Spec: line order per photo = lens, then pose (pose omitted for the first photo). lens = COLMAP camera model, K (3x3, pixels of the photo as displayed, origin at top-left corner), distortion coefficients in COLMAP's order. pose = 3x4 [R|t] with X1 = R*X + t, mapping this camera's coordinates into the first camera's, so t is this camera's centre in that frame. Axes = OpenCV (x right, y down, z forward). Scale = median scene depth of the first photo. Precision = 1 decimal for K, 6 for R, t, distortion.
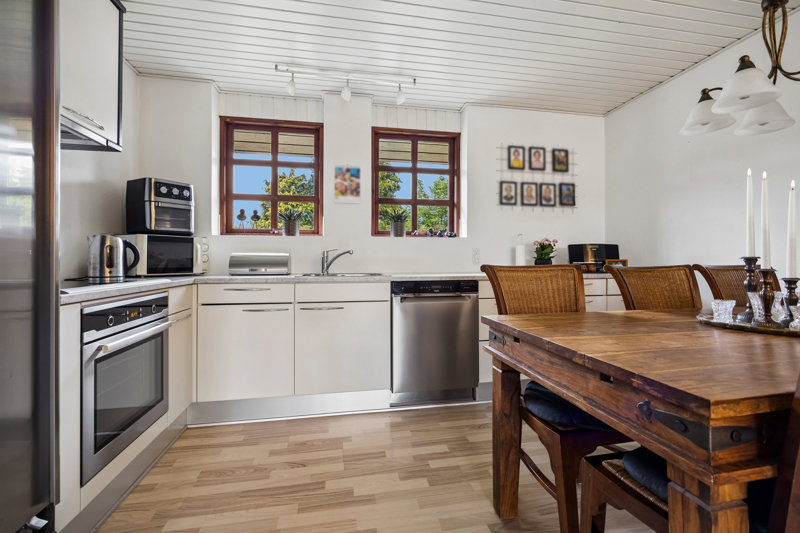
lens RADIAL K [[354.5, 0, 406.0], [0, 354.5, 258.8], [0, 0, 1]] dist [0.000048, -0.000003]
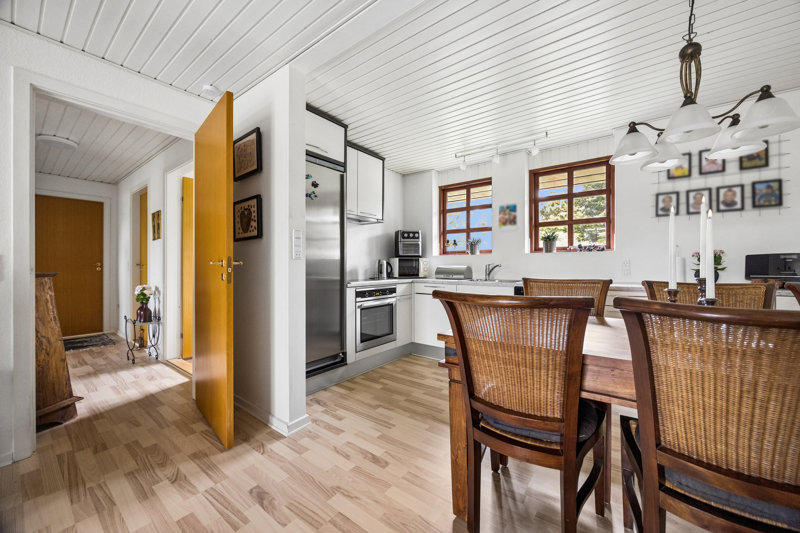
lens RADIAL K [[311.5, 0, 400.0], [0, 311.5, 266.5], [0, 0, 1]] dist [0.000354, 0.000252]
pose [[0.660906, 0.000720, -0.750469, 0.527494], [0.005993, 0.999963, 0.006237, -0.024131], [0.750445, -0.008620, 0.660877, -0.163921]]
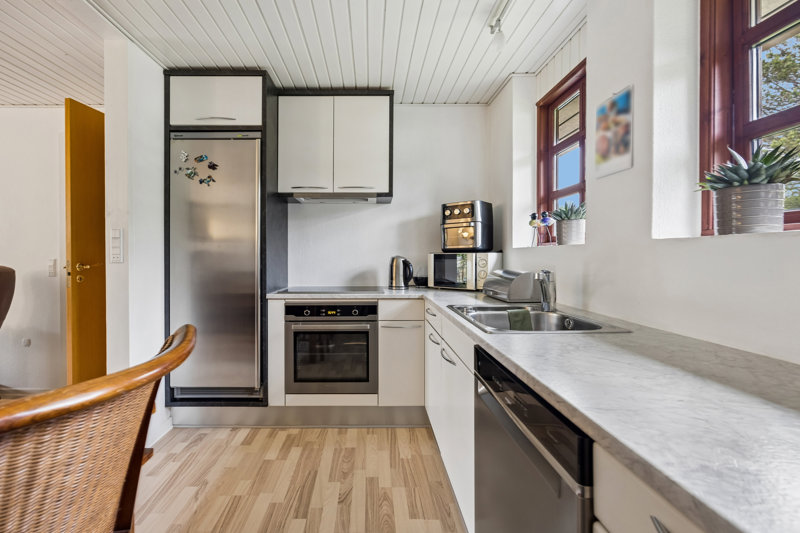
lens RADIAL K [[360.0, 0, 364.4], [0, 360.0, 261.1], [0, 0, 1]] dist [-0.000639, -0.000069]
pose [[-0.204315, 0.017969, -0.978740, 0.417409], [0.009256, 0.999822, 0.016424, -0.053013], [0.978861, -0.005703, -0.204445, 0.829673]]
